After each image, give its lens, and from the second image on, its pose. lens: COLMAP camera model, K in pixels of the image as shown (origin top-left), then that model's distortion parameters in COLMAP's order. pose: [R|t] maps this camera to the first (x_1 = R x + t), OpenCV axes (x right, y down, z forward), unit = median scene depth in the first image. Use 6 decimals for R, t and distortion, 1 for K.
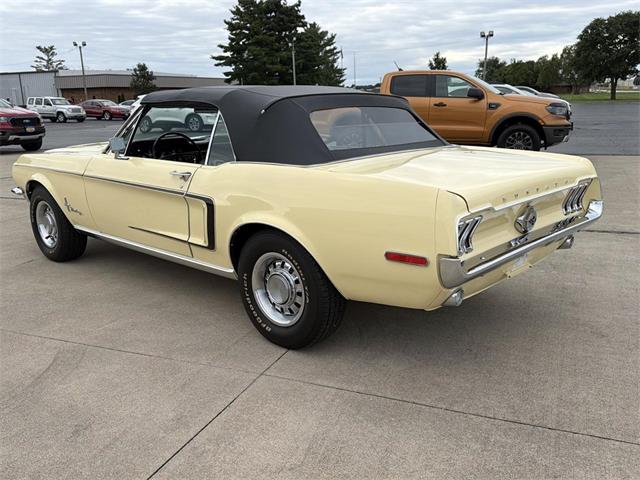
lens RADIAL K [[580.0, 0, 321.0], [0, 580.0, 241.0], [0, 0, 1]] dist [0.012765, 0.000000]
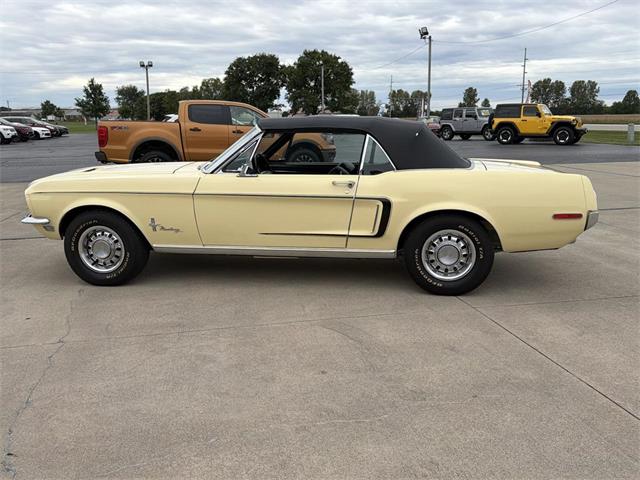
lens RADIAL K [[580.0, 0, 310.9], [0, 580.0, 242.0], [0, 0, 1]] dist [0.012765, 0.000000]
pose [[0.827830, -0.101007, 0.551810, -0.208796], [0.124591, 0.992194, -0.005295, 0.002776], [-0.546968, 0.073134, 0.833953, -0.007302]]
